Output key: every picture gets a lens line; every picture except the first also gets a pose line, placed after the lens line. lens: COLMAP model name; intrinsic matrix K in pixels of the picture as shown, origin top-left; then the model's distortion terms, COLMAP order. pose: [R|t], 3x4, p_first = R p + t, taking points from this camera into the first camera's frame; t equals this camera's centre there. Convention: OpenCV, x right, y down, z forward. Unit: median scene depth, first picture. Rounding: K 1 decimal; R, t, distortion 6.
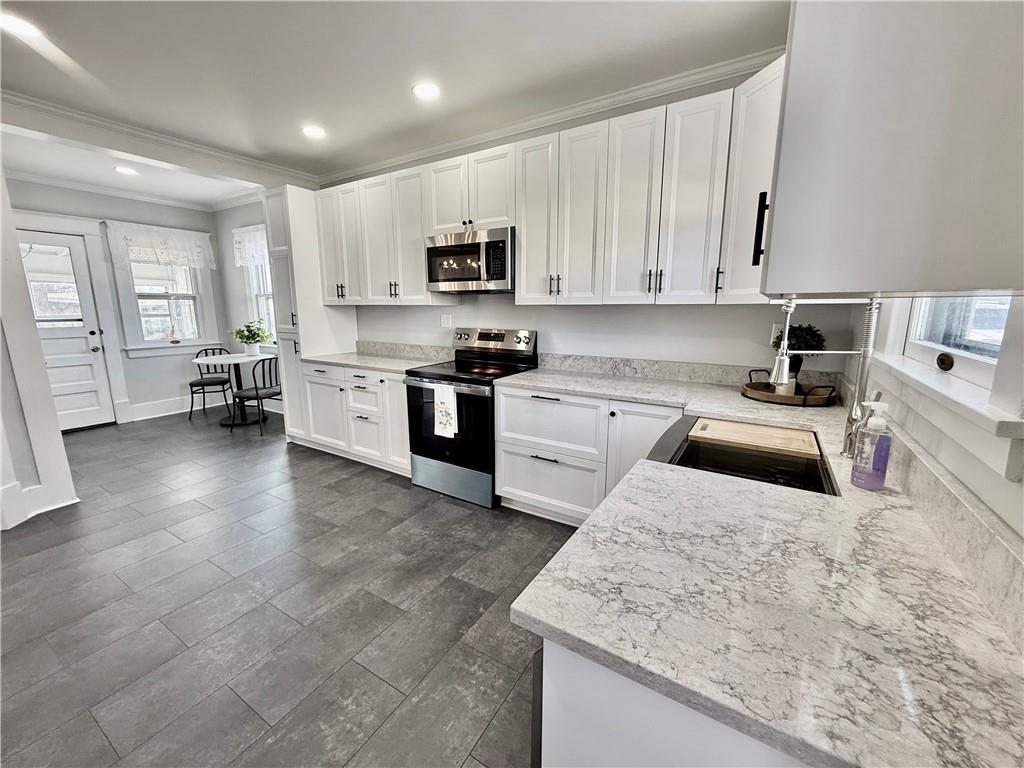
lens RADIAL K [[408.8, 0, 512.8], [0, 408.8, 381.8], [0, 0, 1]] dist [0.000760, 0.000336]
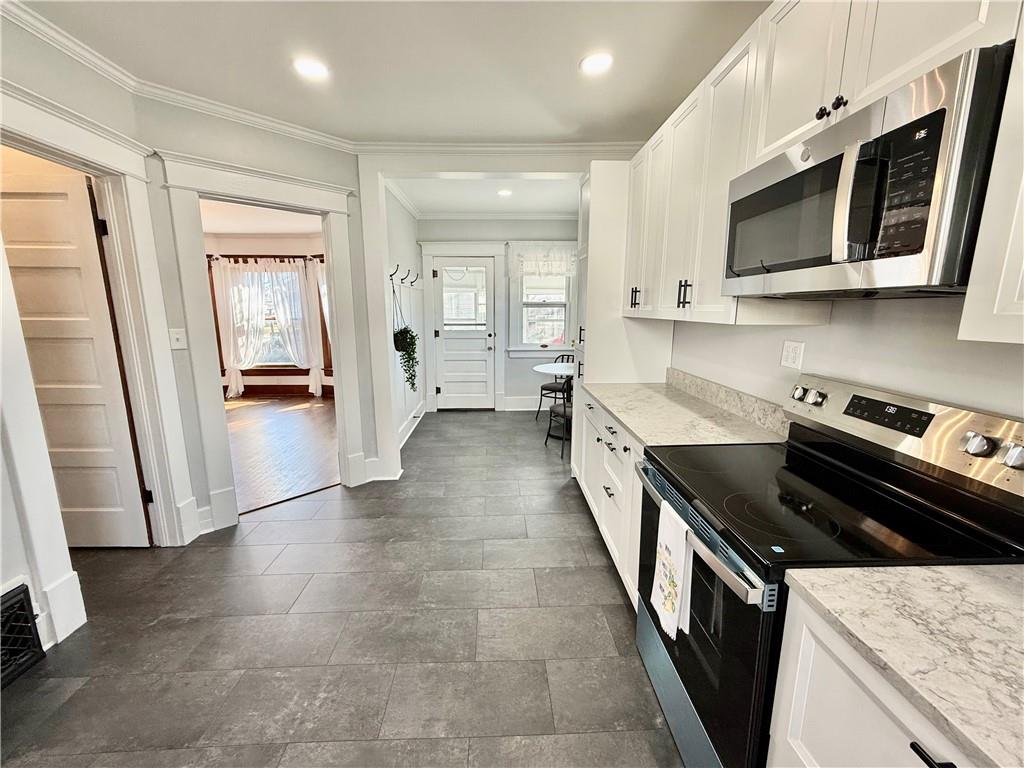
lens RADIAL K [[408.8, 0, 511.0], [0, 408.8, 382.1], [0, 0, 1]] dist [0.000760, 0.000336]
pose [[0.549862, 0.147055, -0.822209, 0.058739], [-0.148745, 0.985885, 0.076854, -0.108772], [0.821905, 0.080040, 0.563974, 0.473794]]
